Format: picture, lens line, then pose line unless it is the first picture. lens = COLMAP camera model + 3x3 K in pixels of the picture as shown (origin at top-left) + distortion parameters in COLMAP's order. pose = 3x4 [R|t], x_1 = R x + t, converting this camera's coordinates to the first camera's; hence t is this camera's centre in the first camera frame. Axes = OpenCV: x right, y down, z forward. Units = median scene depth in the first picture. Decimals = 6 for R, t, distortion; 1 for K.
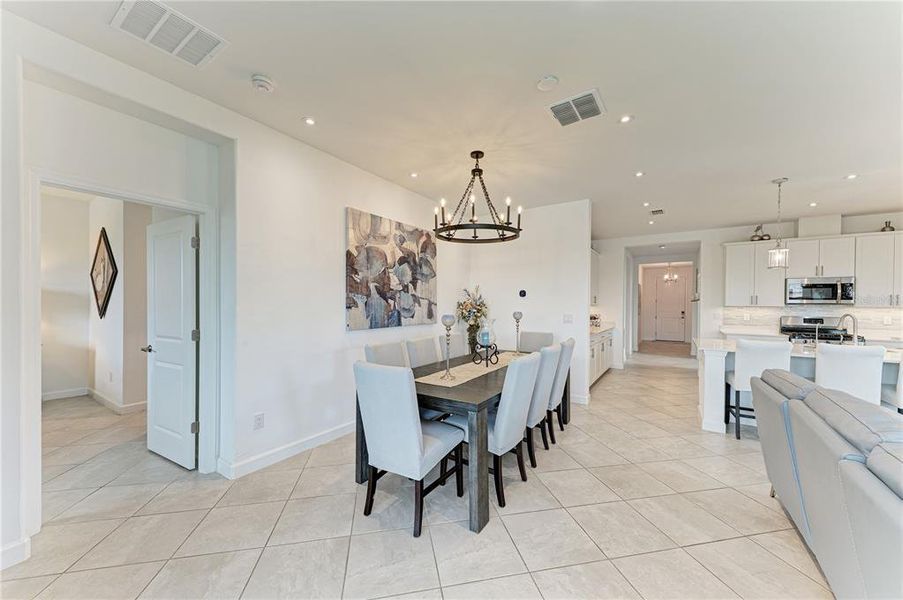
lens RADIAL K [[332.5, 0, 451.1], [0, 332.5, 307.8], [0, 0, 1]] dist [0.015466, -0.003985]
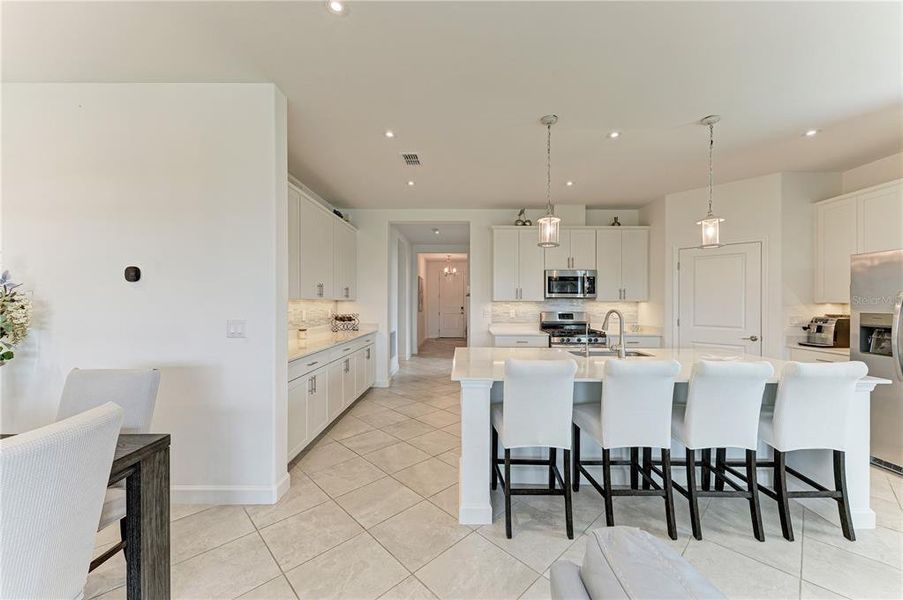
lens RADIAL K [[353.1, 0, 458.2], [0, 353.1, 300.2], [0, 0, 1]] dist [0.016183, -0.006504]
pose [[0.837220, -0.003530, 0.546855, 0.258926], [0.009334, 0.999926, -0.007835, -0.000830], [-0.546787, 0.011664, 0.837191, 0.306482]]
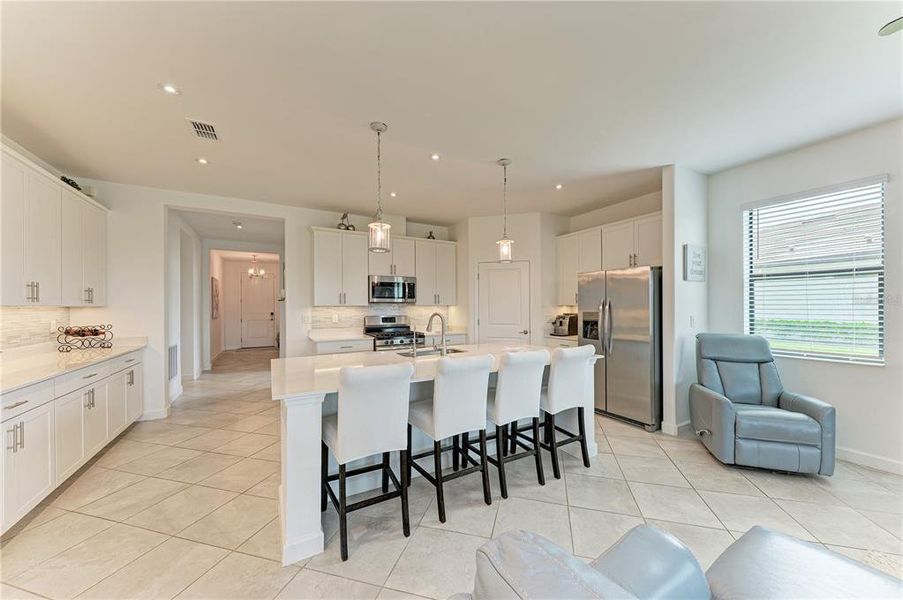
lens RADIAL K [[330.3, 0, 463.7], [0, 330.3, 303.9], [0, 0, 1]] dist [0.014736, -0.004827]
pose [[0.435918, -0.005205, 0.899971, 0.264847], [0.017795, 0.999838, -0.002837, -0.001132], [-0.899811, 0.017252, 0.435940, 0.337728]]
